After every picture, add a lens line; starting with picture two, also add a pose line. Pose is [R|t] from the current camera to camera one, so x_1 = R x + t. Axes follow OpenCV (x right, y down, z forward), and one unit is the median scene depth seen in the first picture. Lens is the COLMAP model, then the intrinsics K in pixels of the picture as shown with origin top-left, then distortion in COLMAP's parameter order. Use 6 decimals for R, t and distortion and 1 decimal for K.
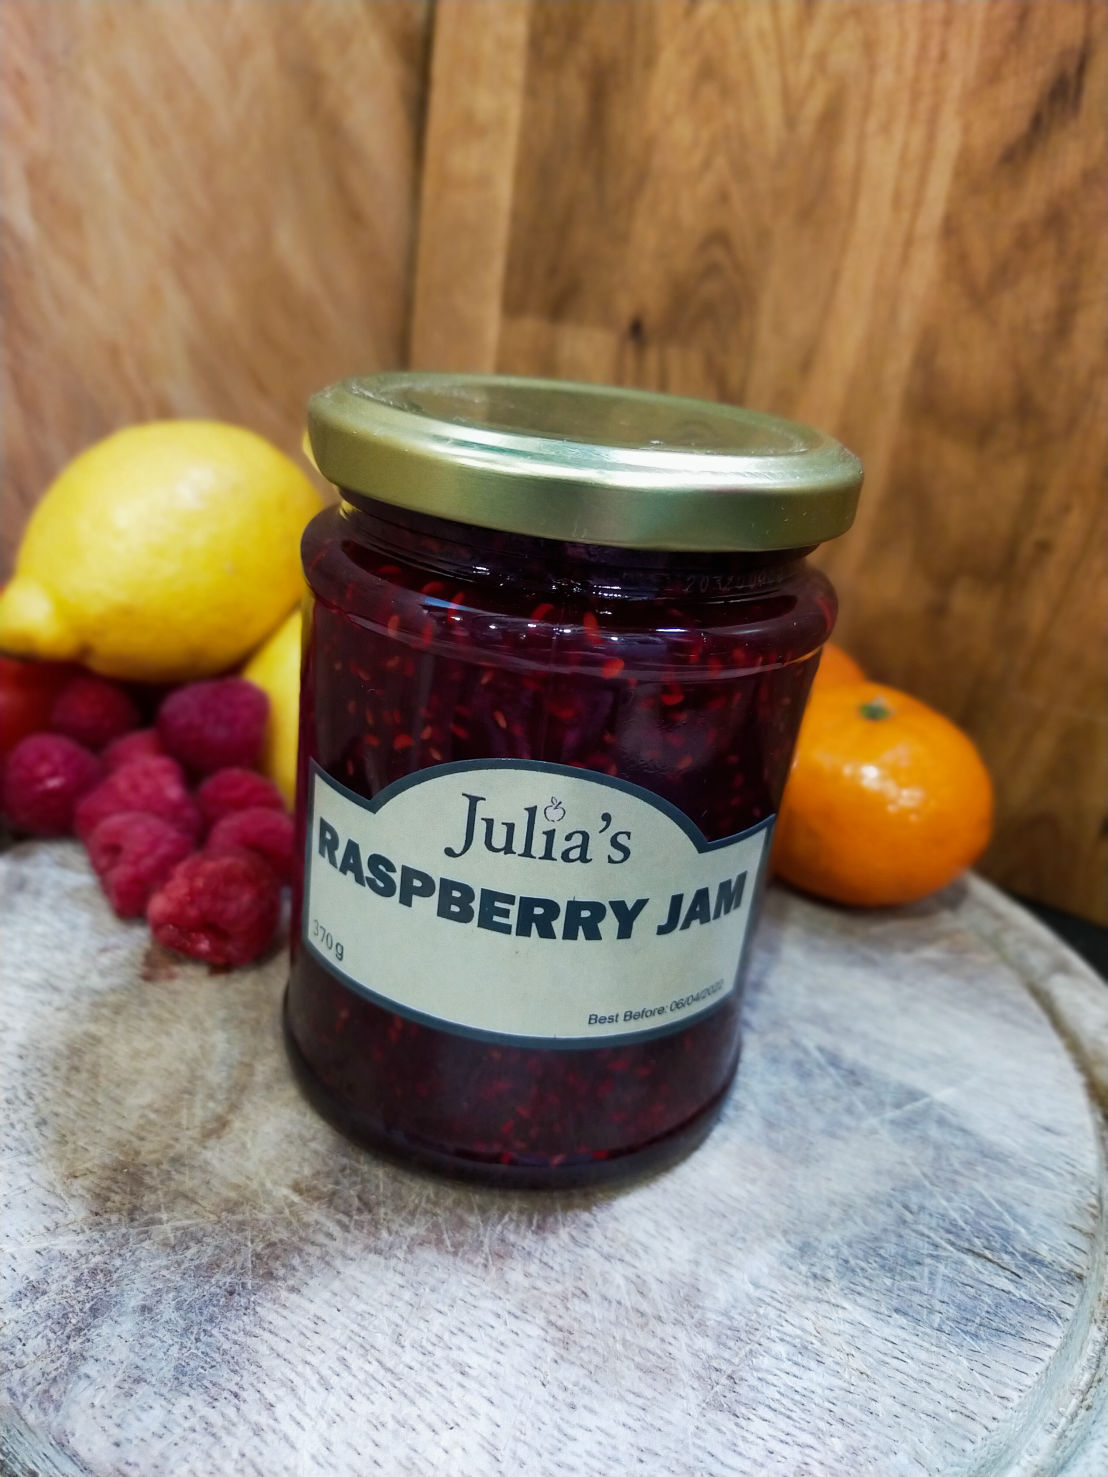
lens RADIAL K [[1167.1, 0, 555.5], [0, 1167.1, 741.4], [0, 0, 1]] dist [-0.048871, 0.014144]
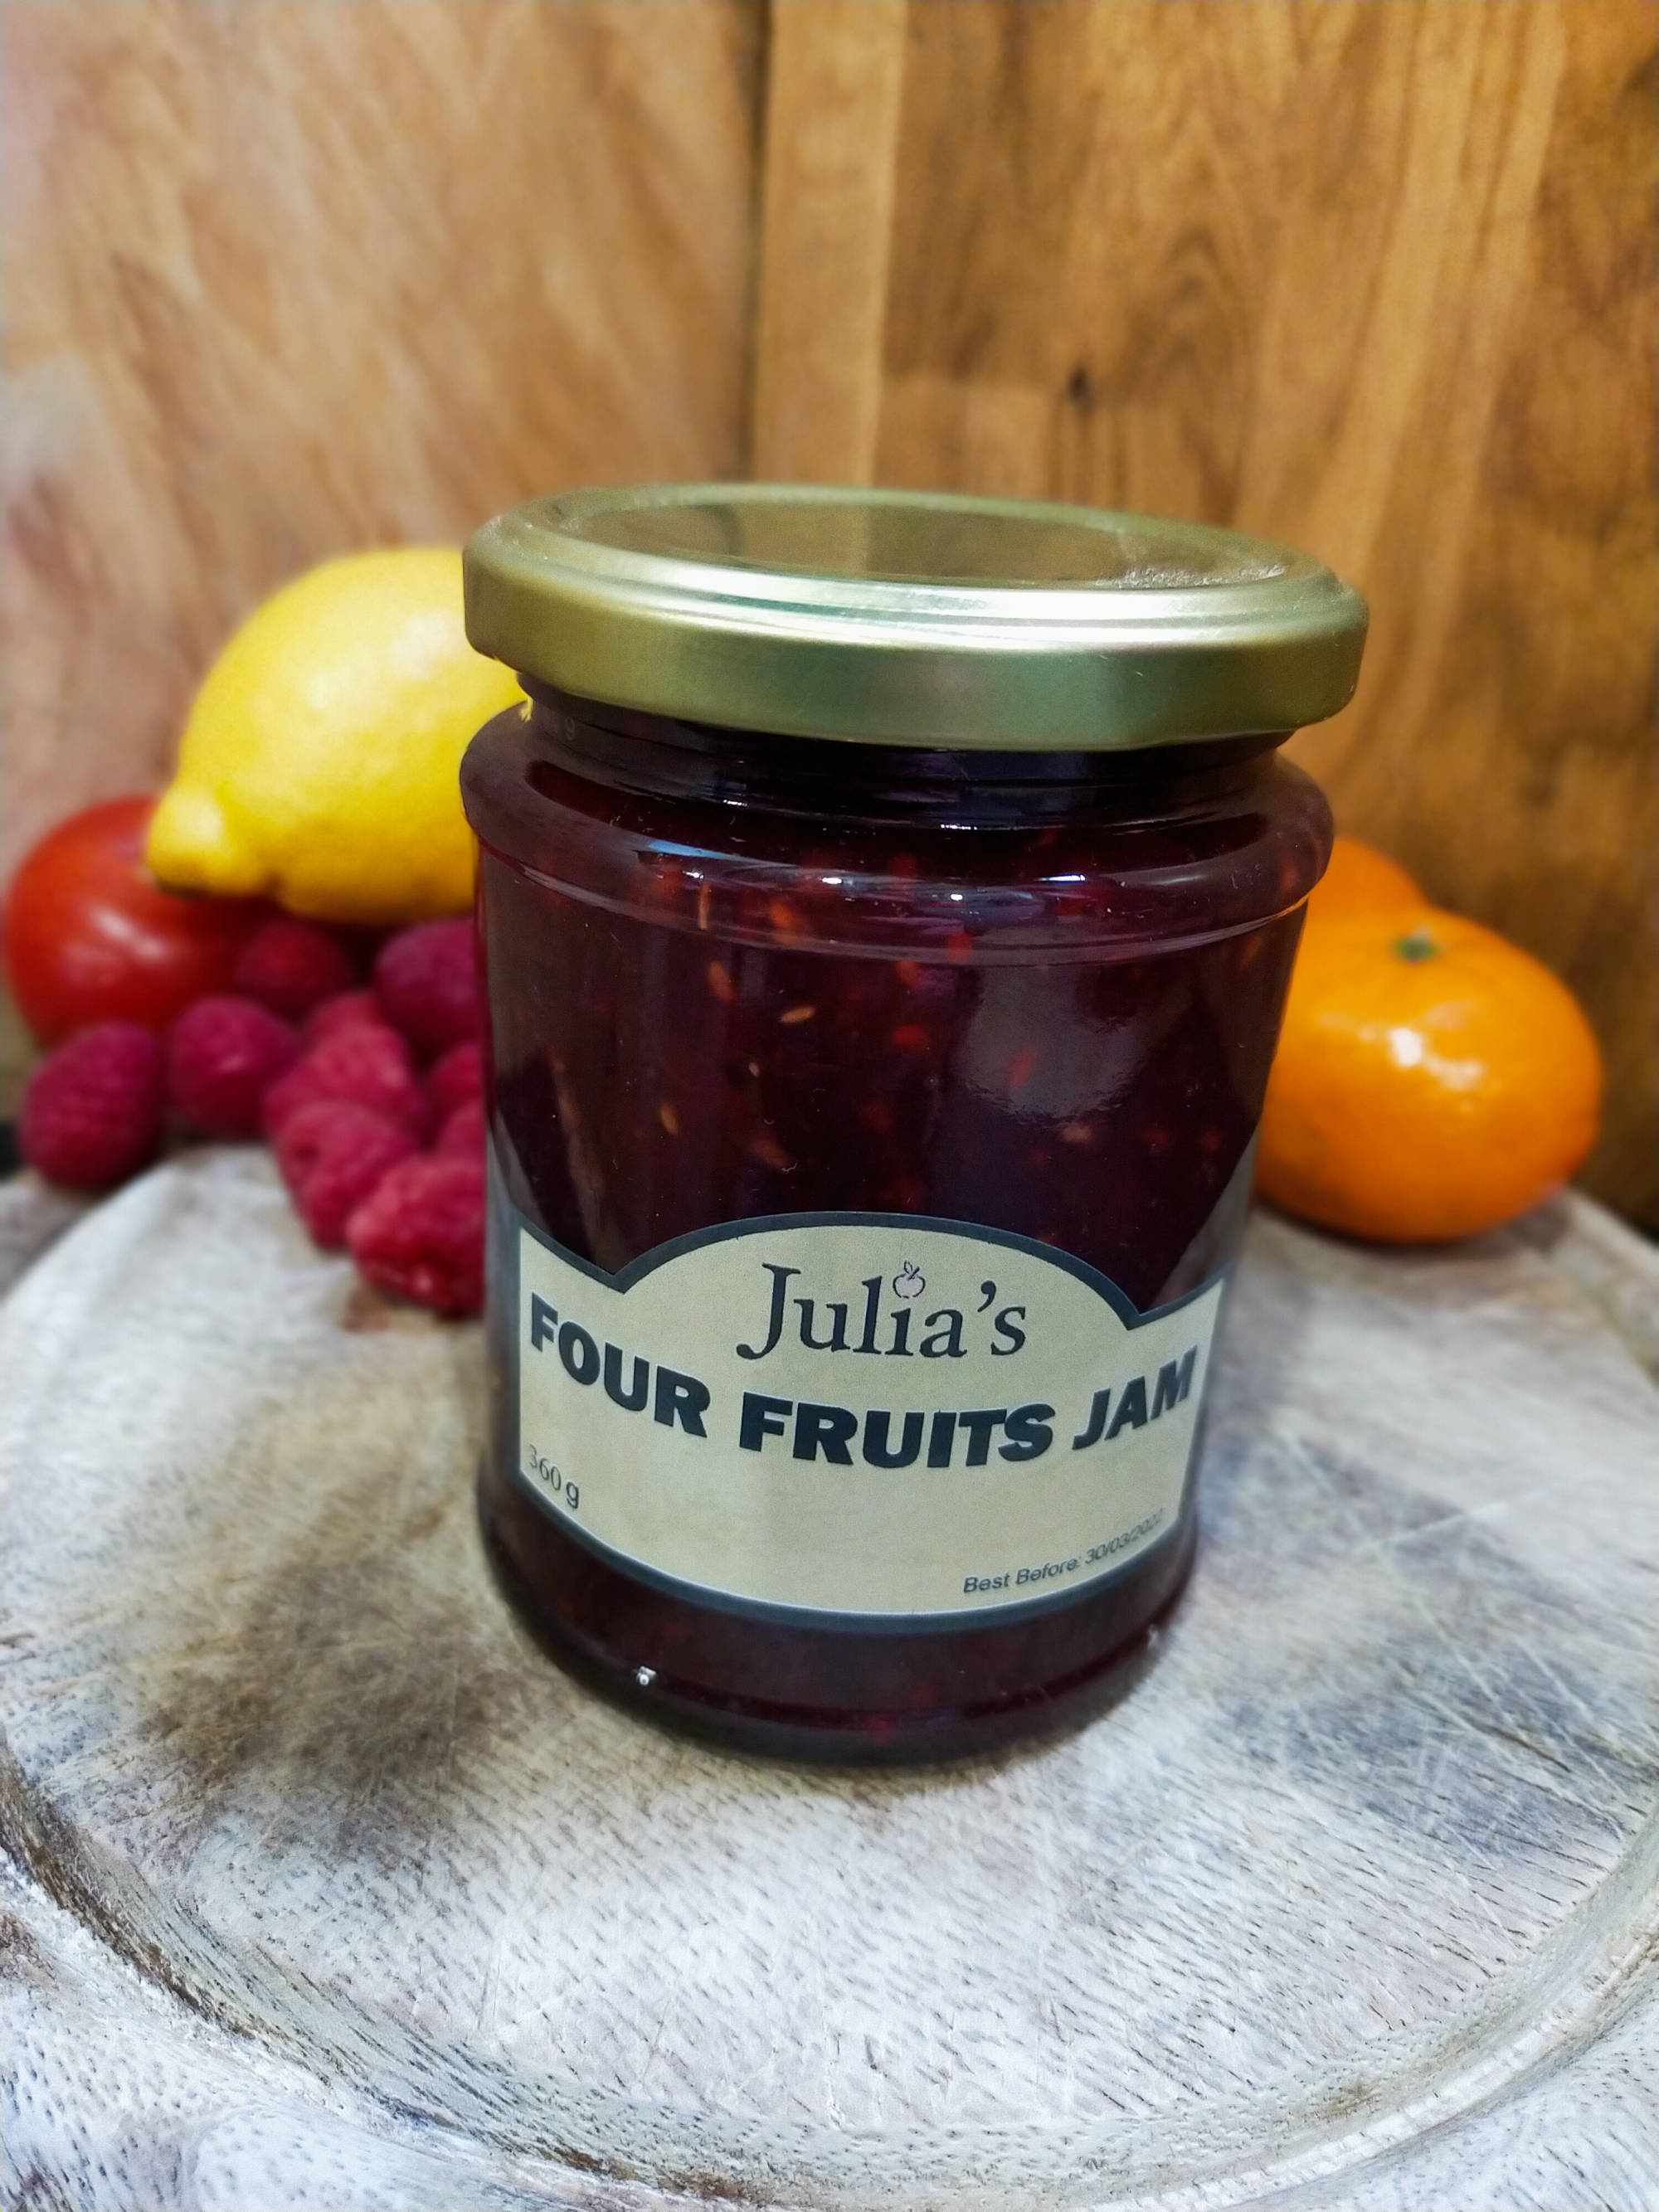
lens RADIAL K [[1748.0, 0, 831.8], [0, 1748.0, 1110.3], [0, 0, 1]] dist [-0.048871, 0.014144]
pose [[0.992317, -0.004216, -0.123646, 0.105291], [0.009575, 0.999039, 0.042779, 0.032712], [0.123347, -0.043634, 0.991404, -0.042267]]
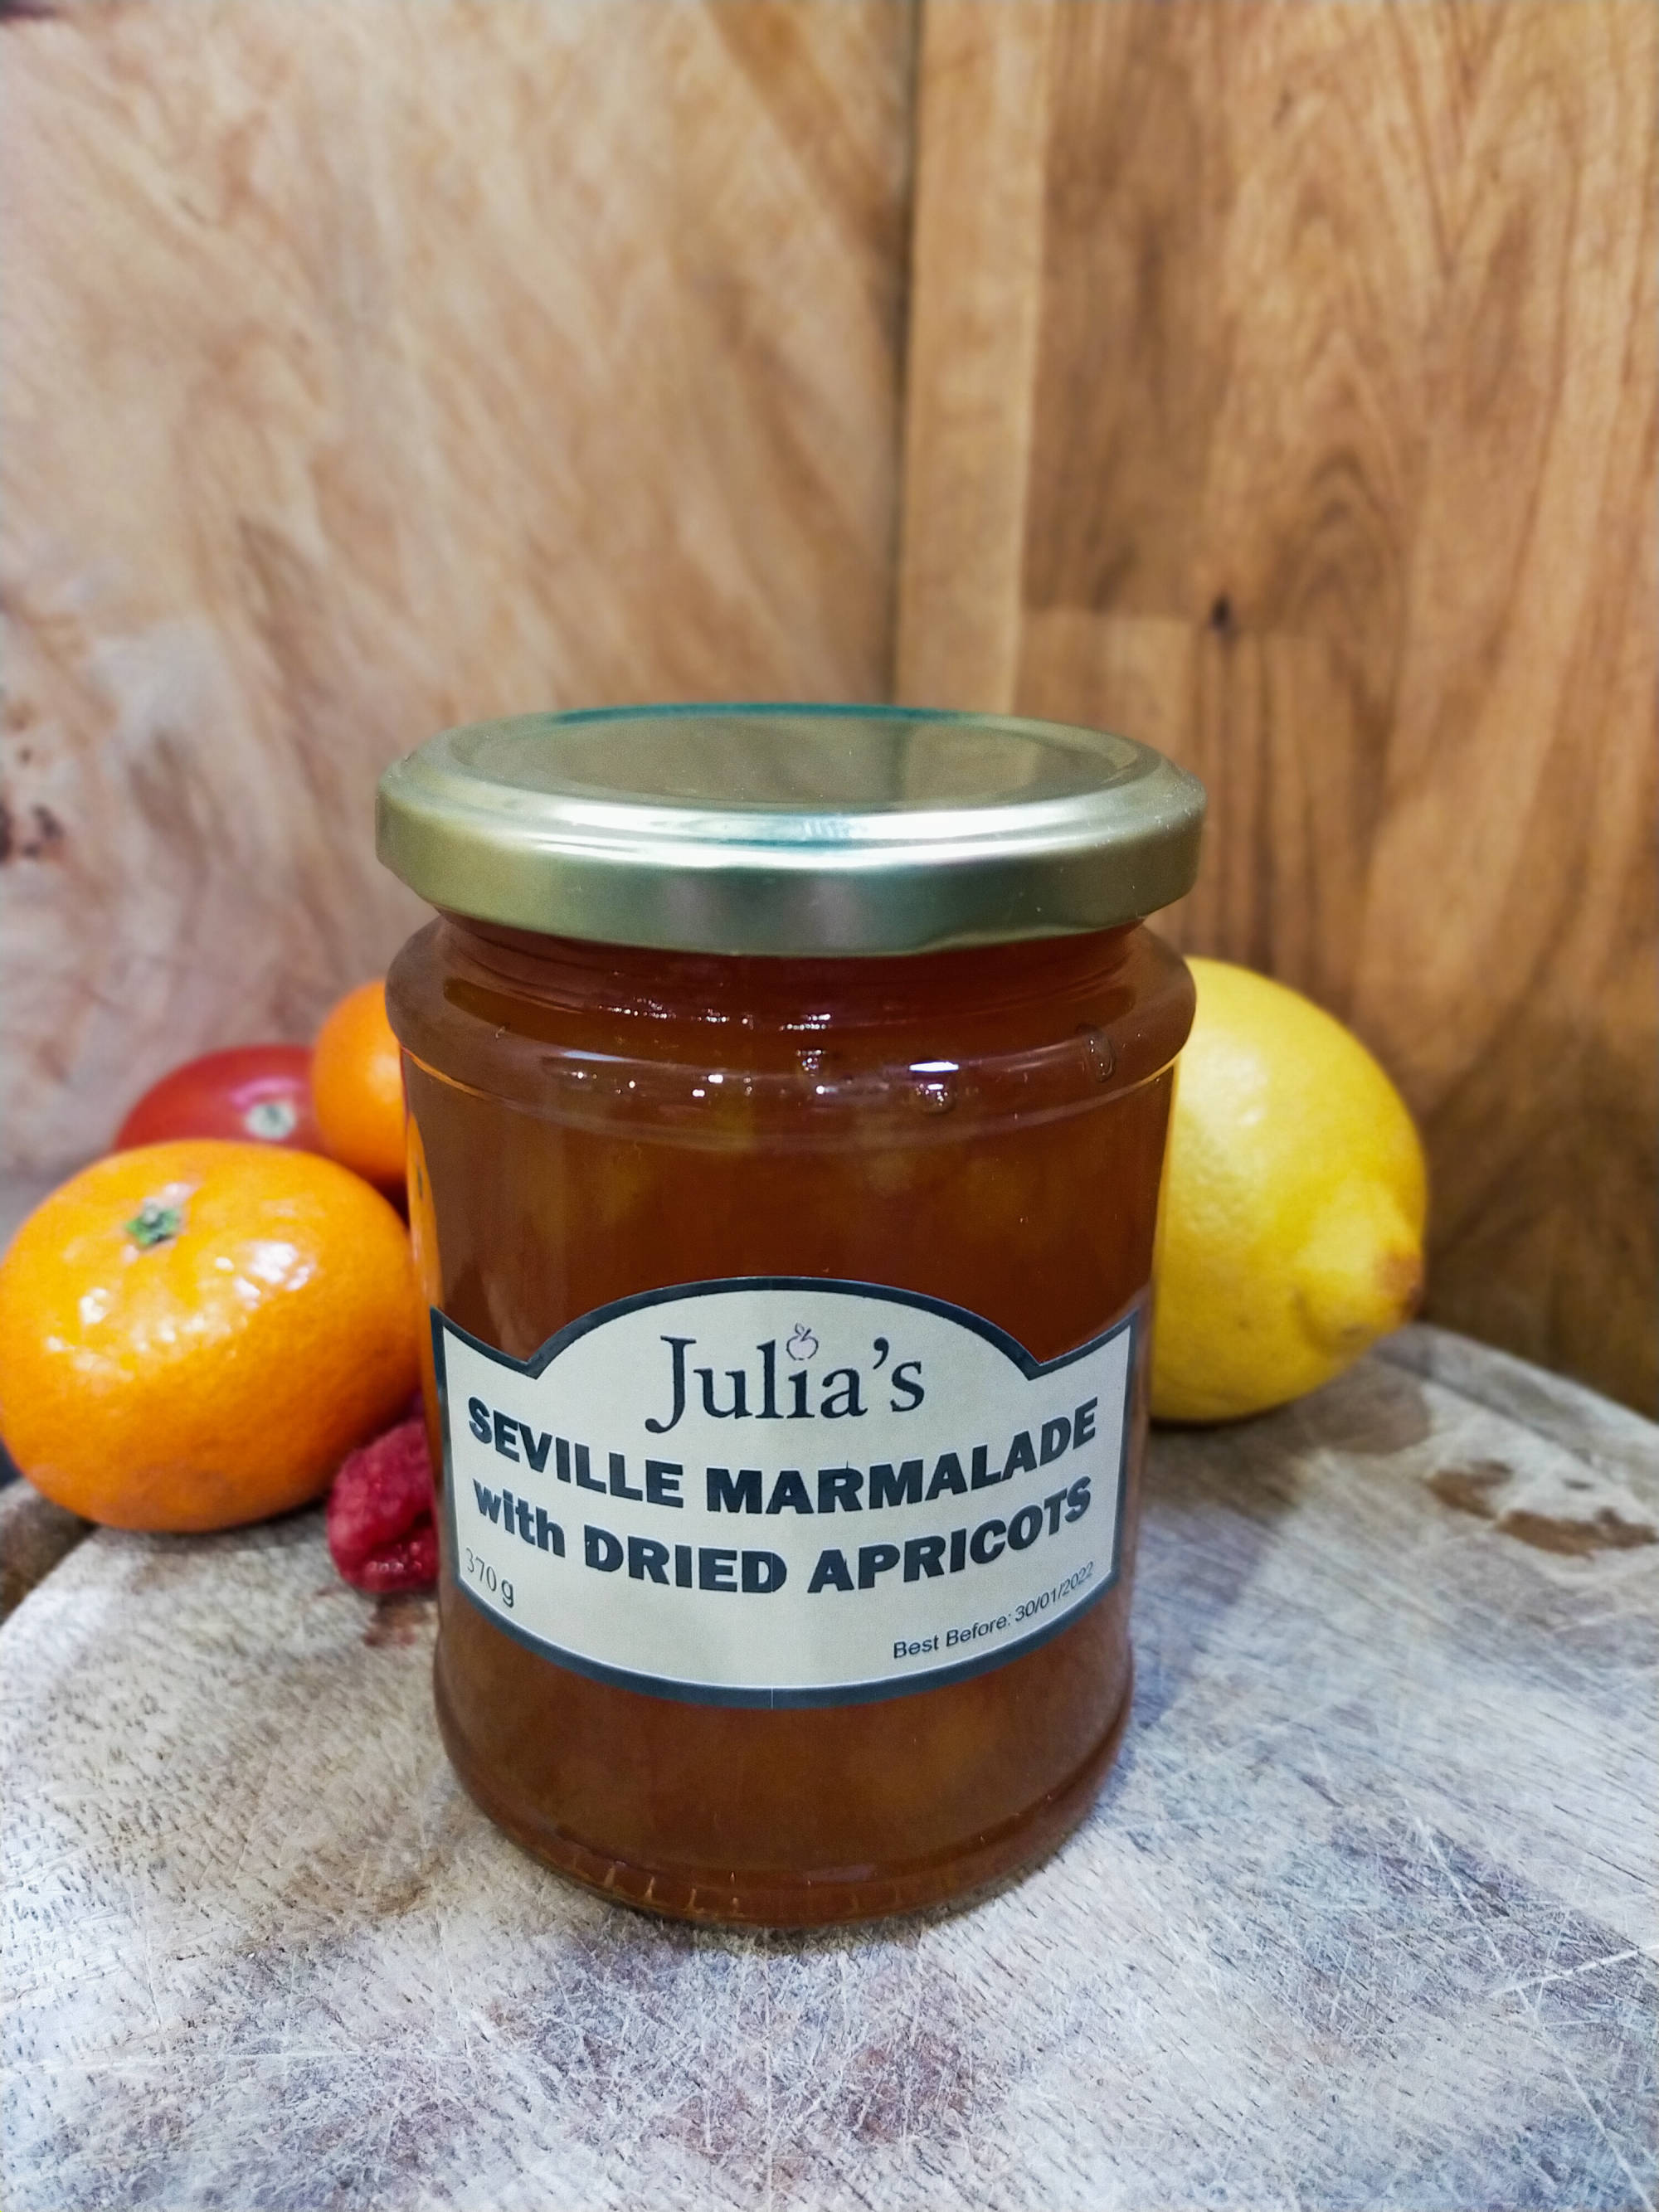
lens RADIAL K [[1751.0, 0, 833.1], [0, 1751.0, 1113.2], [0, 0, 1]] dist [-0.065859, 0.036188]
pose [[0.968286, -0.012847, -0.249513, 0.202264], [-0.004011, 0.997749, -0.066938, -0.042783], [0.249811, 0.065816, 0.966055, 0.110067]]
